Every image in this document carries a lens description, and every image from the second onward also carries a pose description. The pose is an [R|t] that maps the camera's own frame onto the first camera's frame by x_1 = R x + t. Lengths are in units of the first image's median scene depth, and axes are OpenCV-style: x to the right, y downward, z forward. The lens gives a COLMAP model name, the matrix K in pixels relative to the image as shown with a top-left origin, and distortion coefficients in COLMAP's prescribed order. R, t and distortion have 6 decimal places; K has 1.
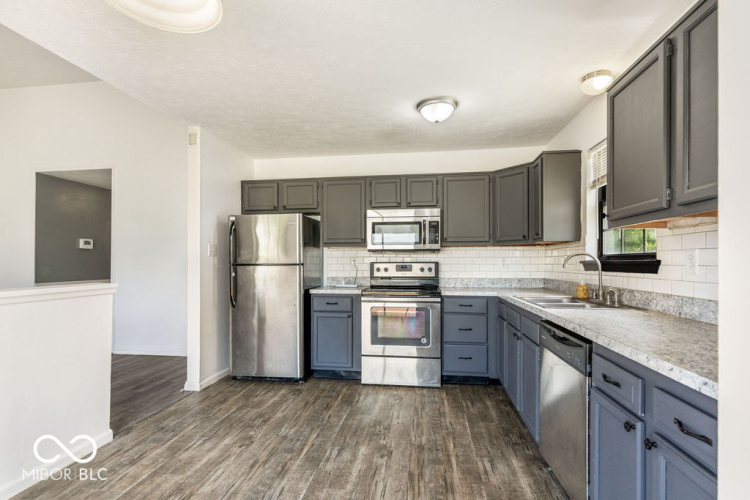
lens RADIAL K [[355.3, 0, 373.5], [0, 355.3, 261.2], [0, 0, 1]] dist [-0.000468, 0.000091]
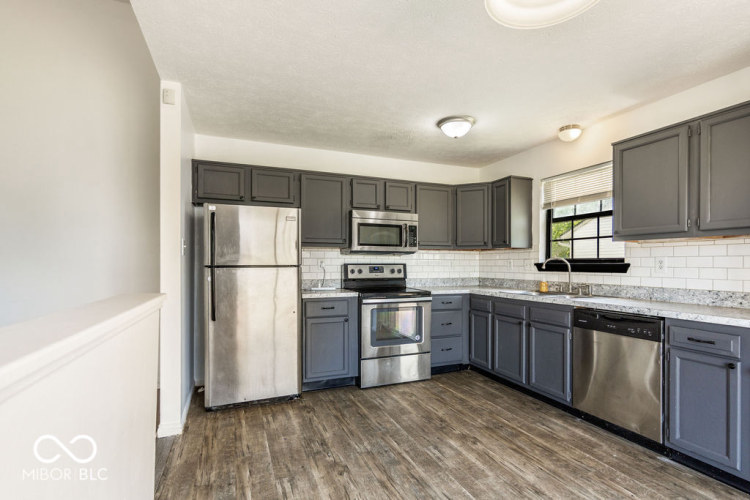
lens RADIAL K [[359.7, 0, 376.5], [0, 359.7, 264.3], [0, 0, 1]] dist [0.000709, -0.000073]
pose [[0.864149, 0.002006, 0.503233, -0.513169], [-0.005134, 0.999975, 0.004829, -0.000997], [-0.503210, -0.006756, 0.864137, 0.131704]]
